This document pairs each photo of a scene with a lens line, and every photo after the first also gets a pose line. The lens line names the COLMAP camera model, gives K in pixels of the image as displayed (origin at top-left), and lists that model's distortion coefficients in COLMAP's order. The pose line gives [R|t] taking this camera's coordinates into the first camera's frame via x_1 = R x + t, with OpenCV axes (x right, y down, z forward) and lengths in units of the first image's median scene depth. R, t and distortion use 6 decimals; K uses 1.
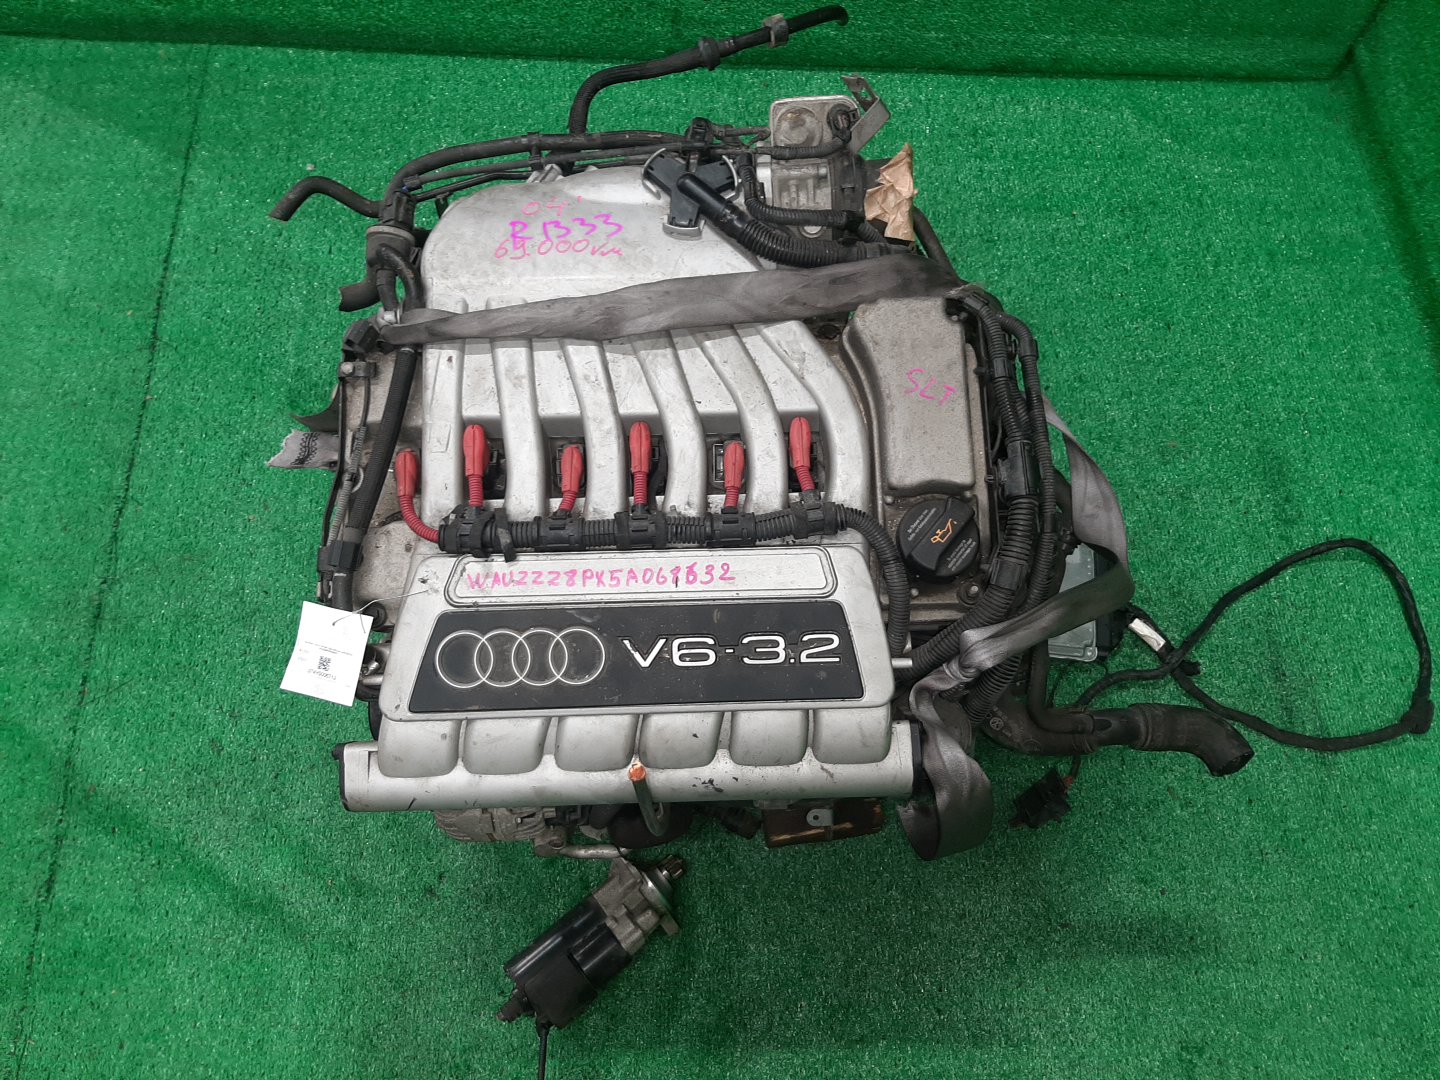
lens RADIAL K [[1131.5, 0, 720.0], [0, 1131.5, 540.0], [0, 0, 1]] dist [0.053419, -0.102974]
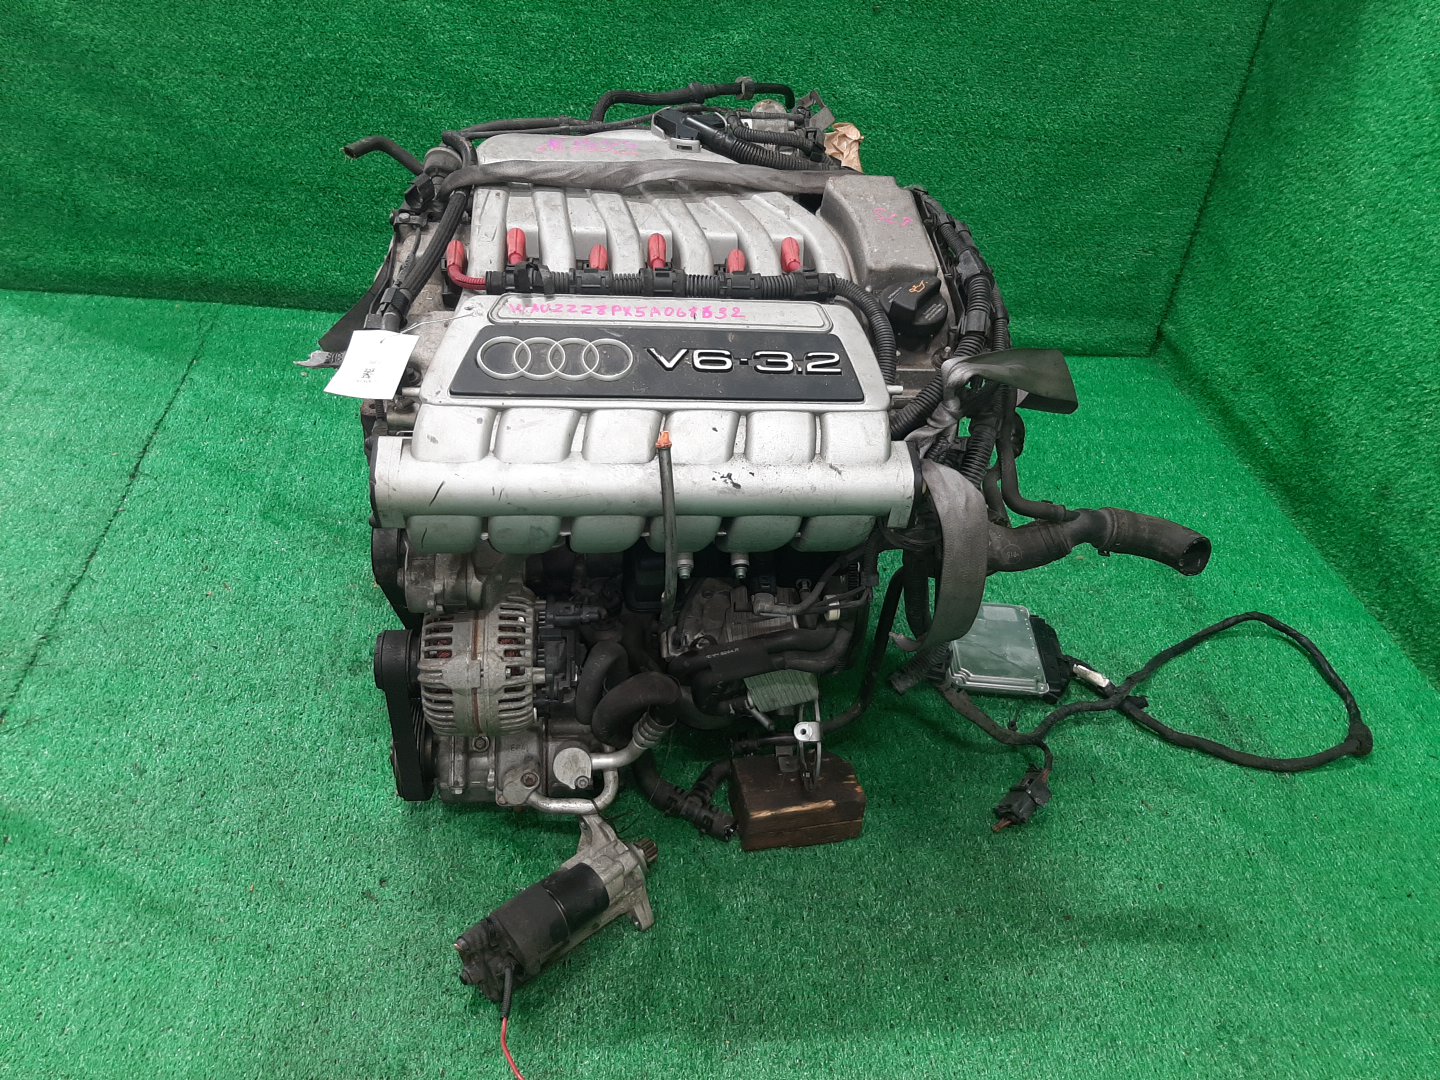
lens RADIAL K [[1131.5, 0, 720.0], [0, 1131.5, 540.0], [0, 0, 1]] dist [0.053419, -0.102974]
pose [[0.994452, 0.021309, 0.103015, -0.123181], [0.031271, 0.875124, -0.482888, 0.770250], [-0.100441, 0.483430, 0.869602, 0.108045]]
